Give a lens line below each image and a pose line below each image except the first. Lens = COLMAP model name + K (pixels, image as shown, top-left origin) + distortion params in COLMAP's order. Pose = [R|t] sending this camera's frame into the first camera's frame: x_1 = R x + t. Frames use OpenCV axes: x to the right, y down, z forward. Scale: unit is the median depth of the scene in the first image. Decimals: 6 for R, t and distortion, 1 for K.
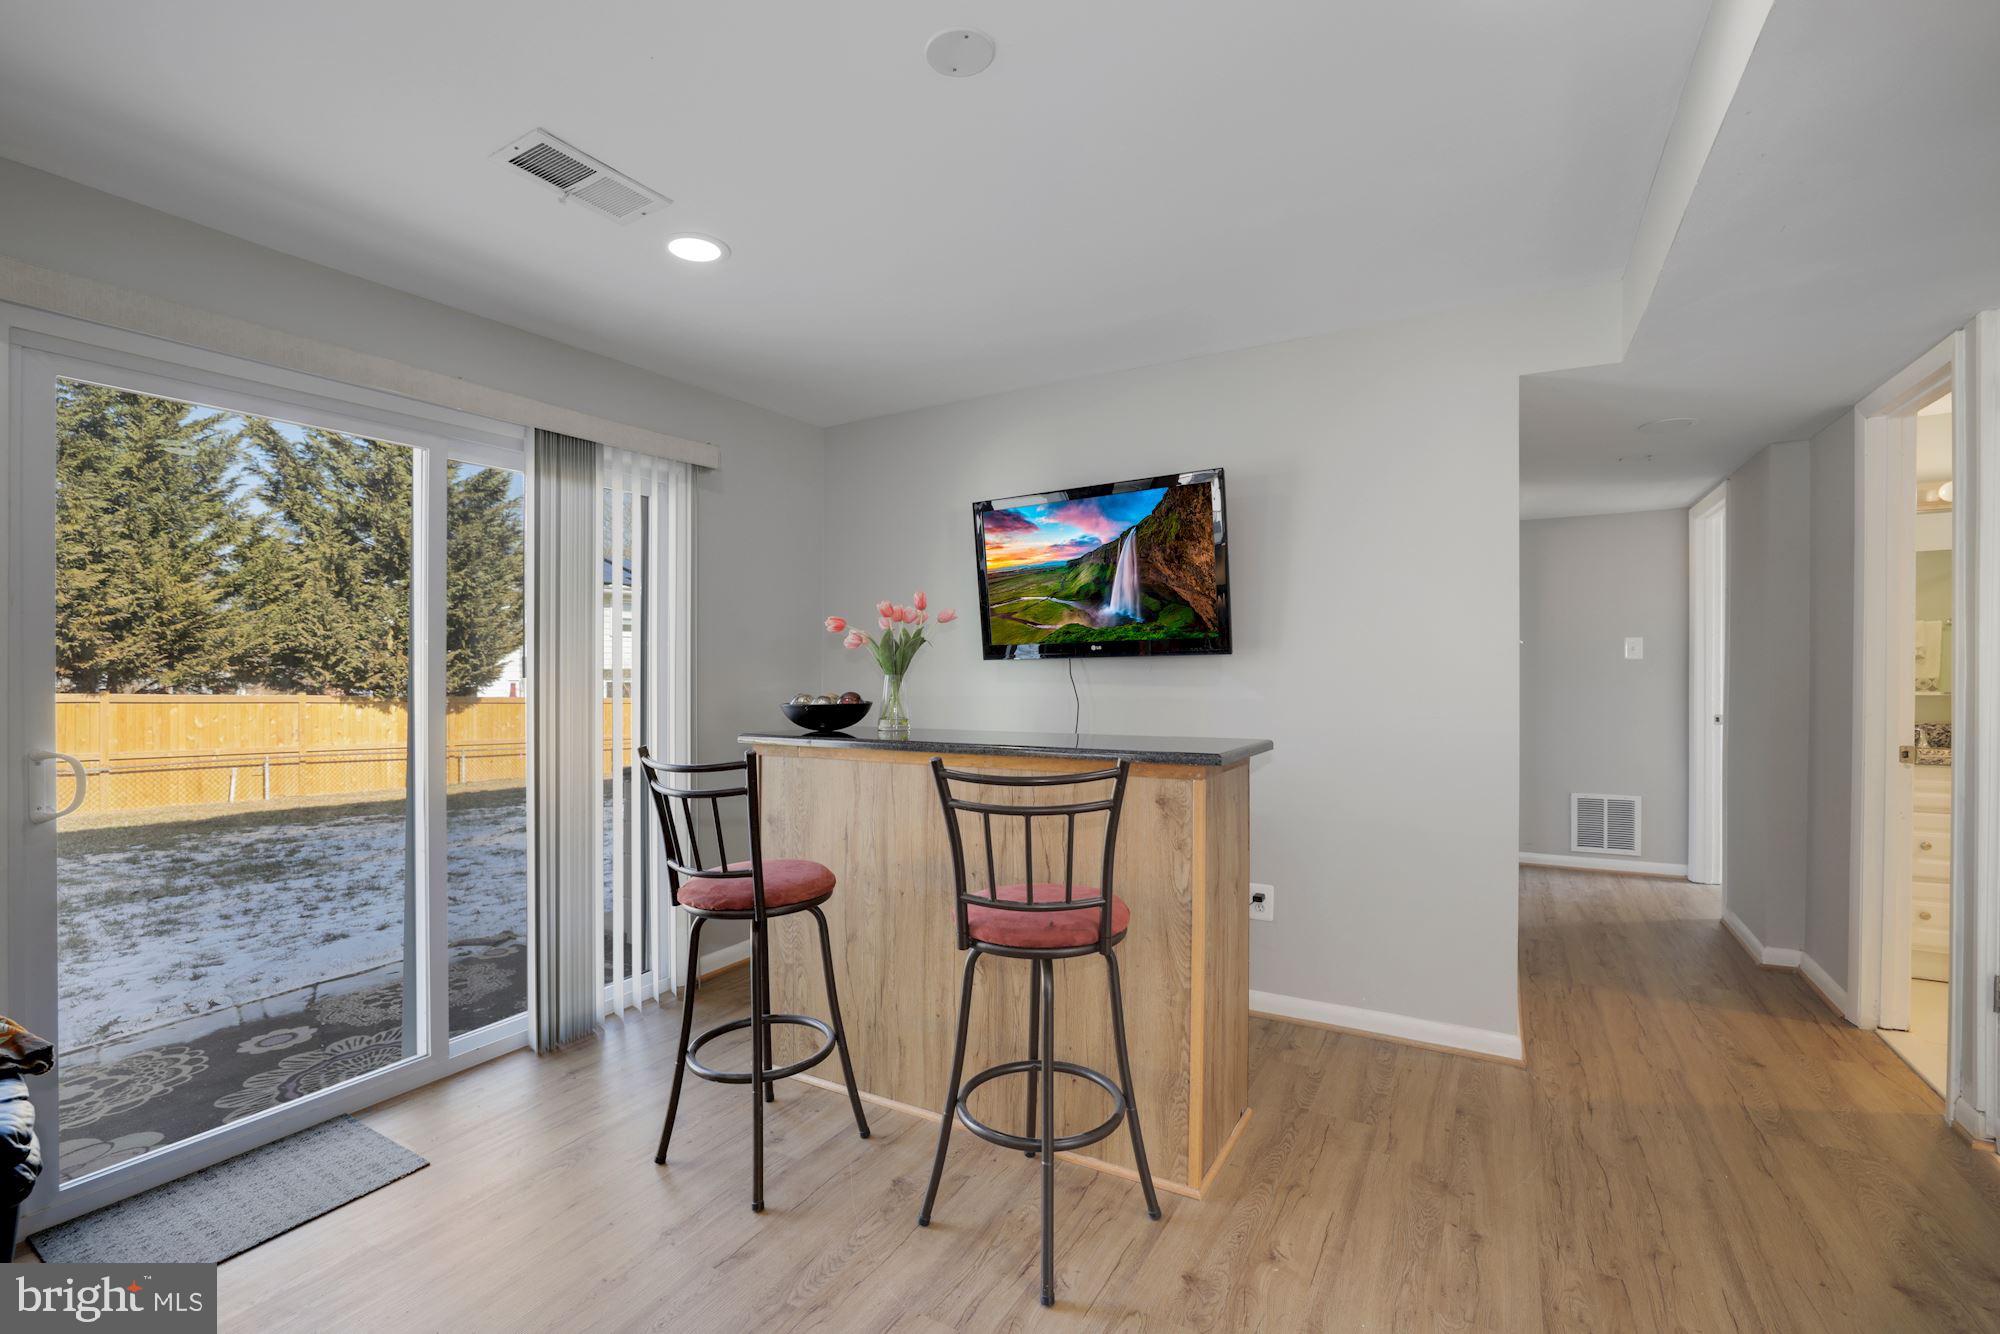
lens RADIAL K [[838.5, 0, 1020.9], [0, 838.5, 671.7], [0, 0, 1]] dist [-0.015387, -0.000125]
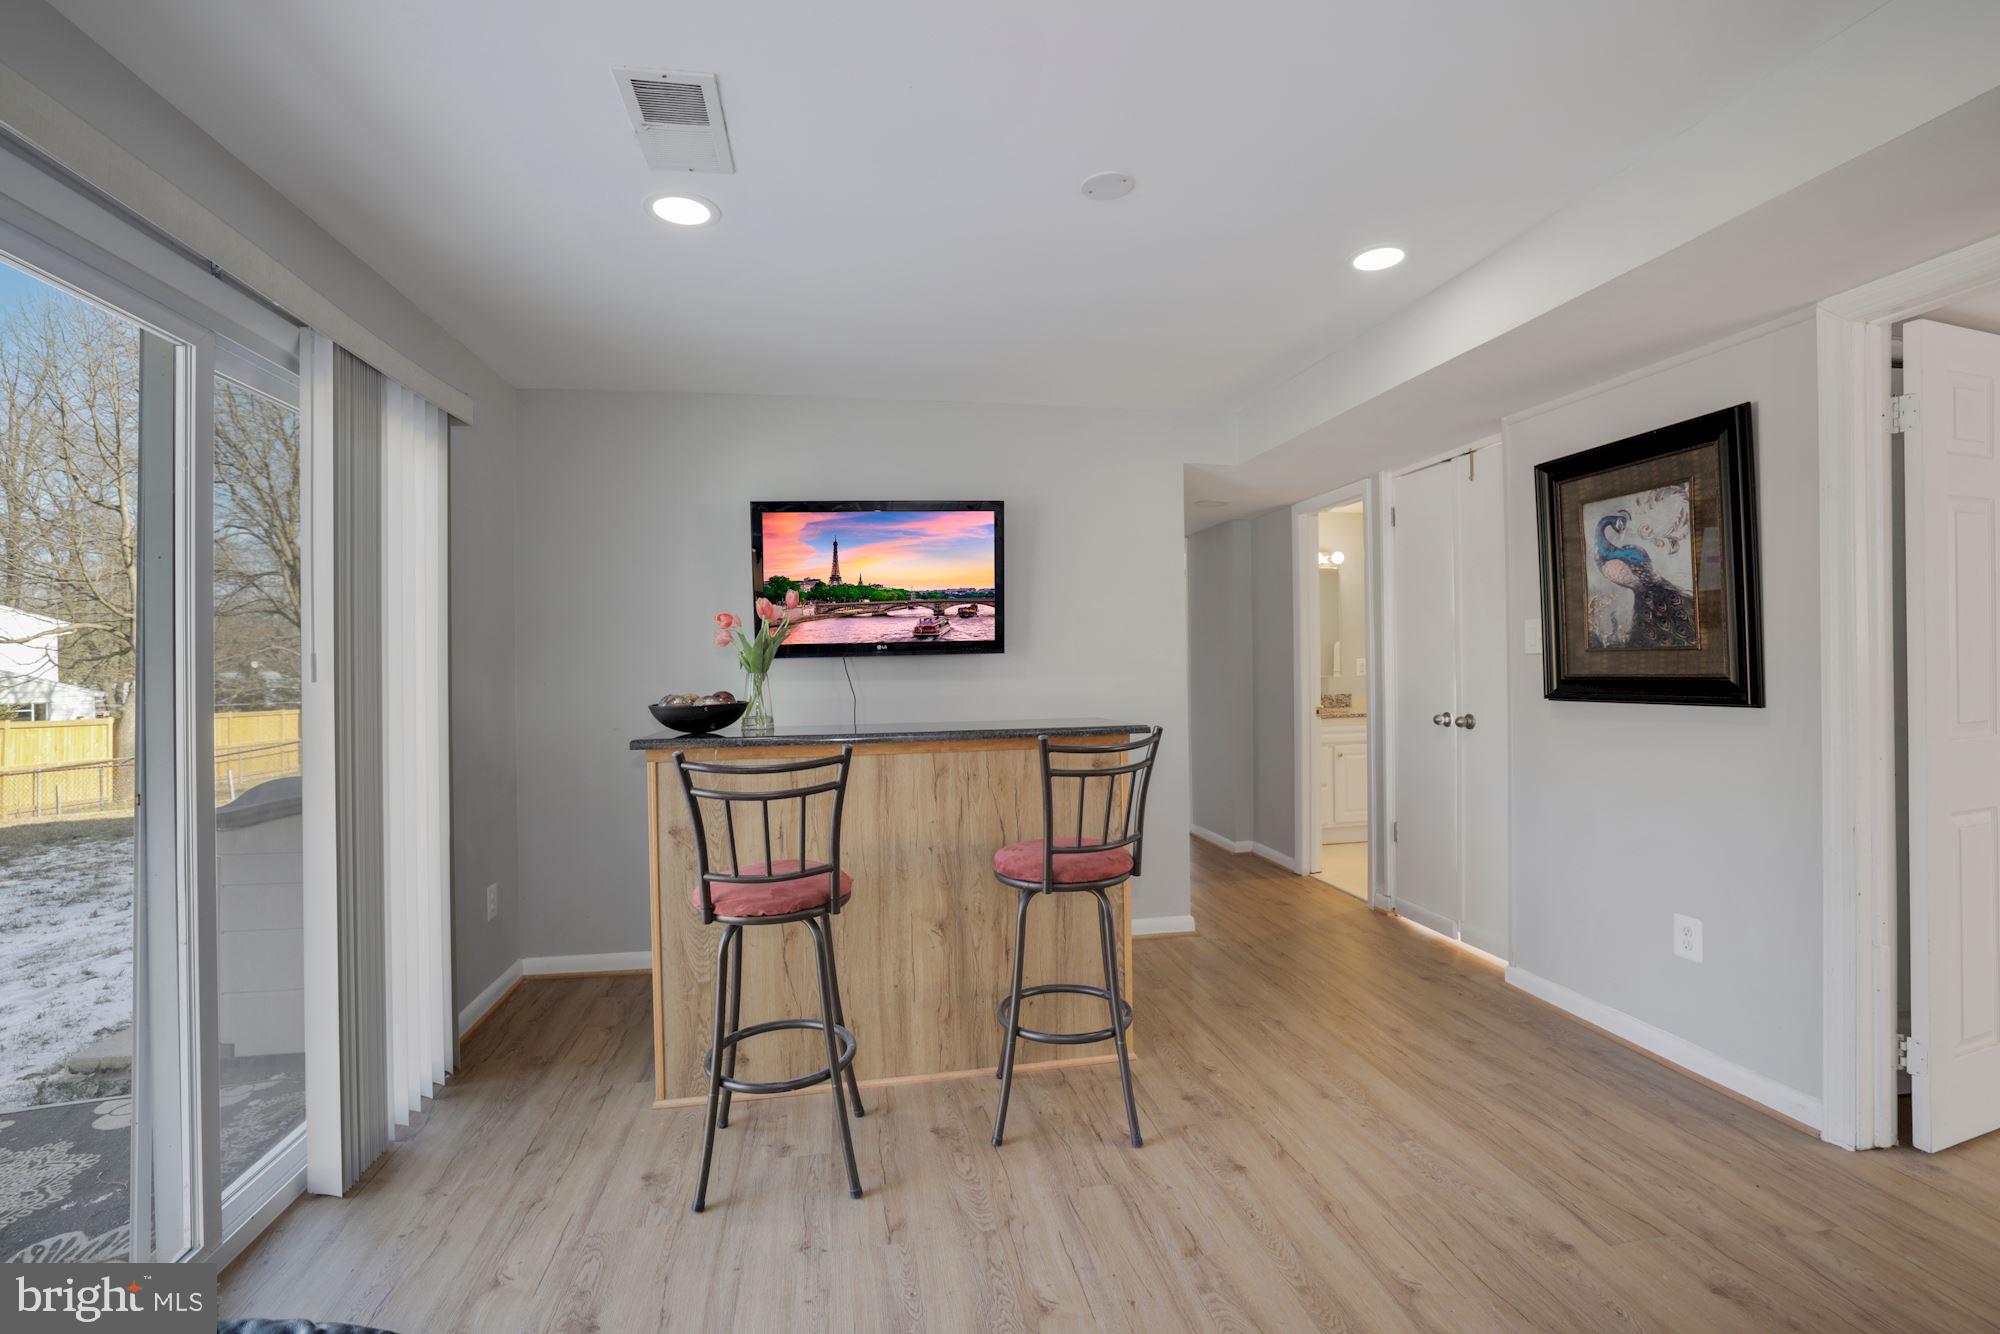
lens RADIAL K [[848.5, 0, 990.1], [0, 848.5, 661.1], [0, 0, 1]] dist [-0.001667, 0.000230]
pose [[0.775587, -0.001960, 0.631237, -0.690986], [0.009784, 0.999912, -0.008916, 0.001498], [-0.631164, 0.013091, 0.775539, 0.064934]]
